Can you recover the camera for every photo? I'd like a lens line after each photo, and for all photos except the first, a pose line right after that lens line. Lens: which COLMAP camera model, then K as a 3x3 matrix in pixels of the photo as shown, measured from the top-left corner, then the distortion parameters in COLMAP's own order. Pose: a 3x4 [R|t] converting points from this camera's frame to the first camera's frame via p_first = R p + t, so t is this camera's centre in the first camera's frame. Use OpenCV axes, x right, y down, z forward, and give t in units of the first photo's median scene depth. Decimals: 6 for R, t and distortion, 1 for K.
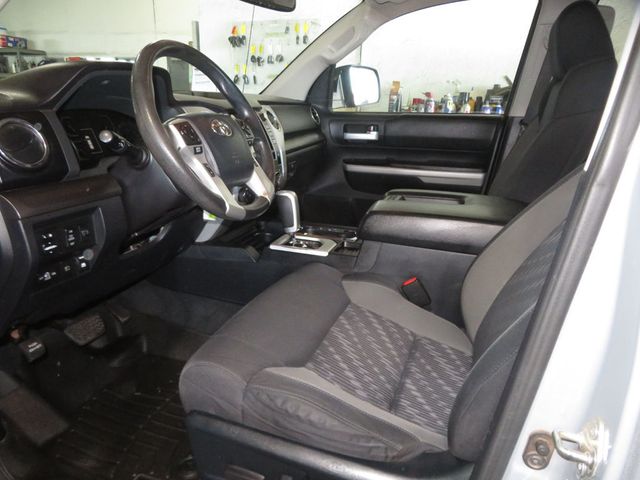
lens RADIAL K [[462.6, 0, 320.0], [0, 462.6, 240.0], [0, 0, 1]] dist [-0.011189, 0.019739]
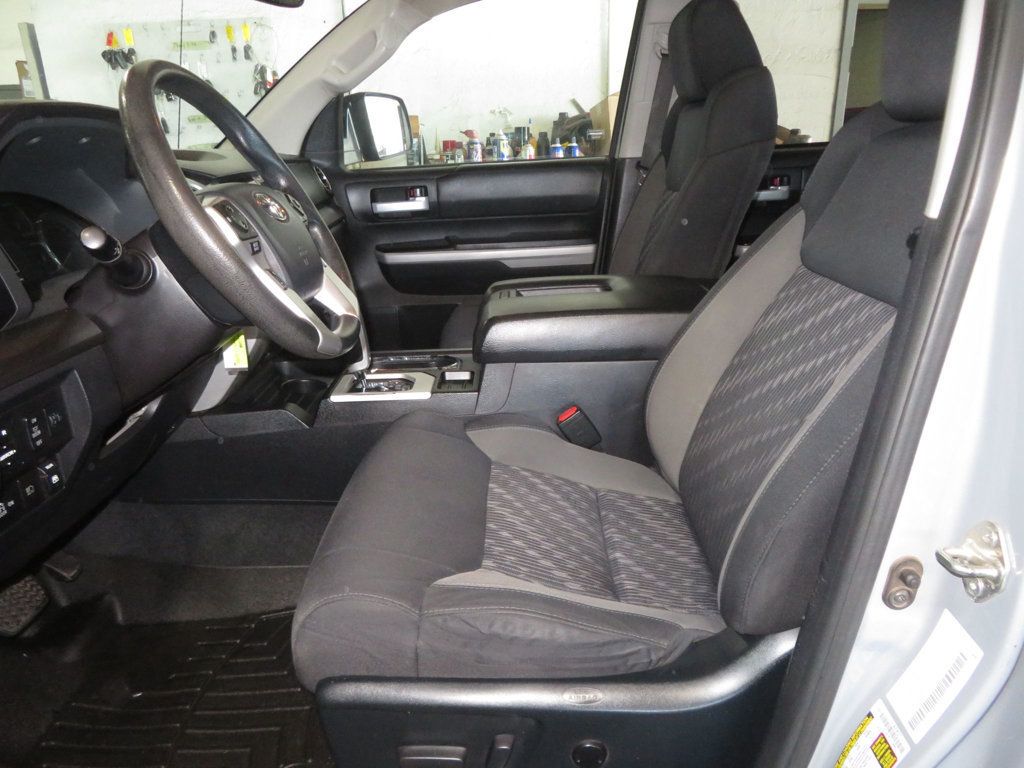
lens RADIAL K [[740.2, 0, 512.0], [0, 740.2, 384.0], [0, 0, 1]] dist [-0.011189, 0.019739]
pose [[0.943679, -0.156422, 0.291551, -0.122901], [0.151487, 0.987667, 0.039574, -0.004995], [-0.294146, 0.006821, 0.955736, 0.003691]]
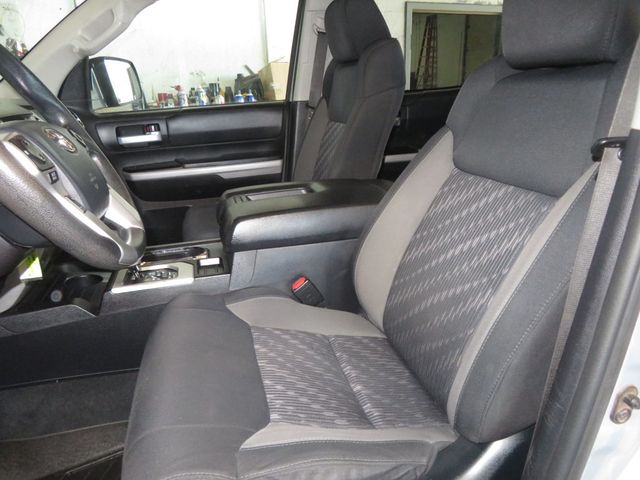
lens RADIAL K [[462.6, 0, 320.0], [0, 462.6, 240.0], [0, 0, 1]] dist [-0.011189, 0.019739]
pose [[0.829058, -0.229990, 0.509675, -0.145475], [0.225044, 0.971656, 0.072393, -0.033976], [-0.511878, 0.054681, 0.857316, 0.123458]]
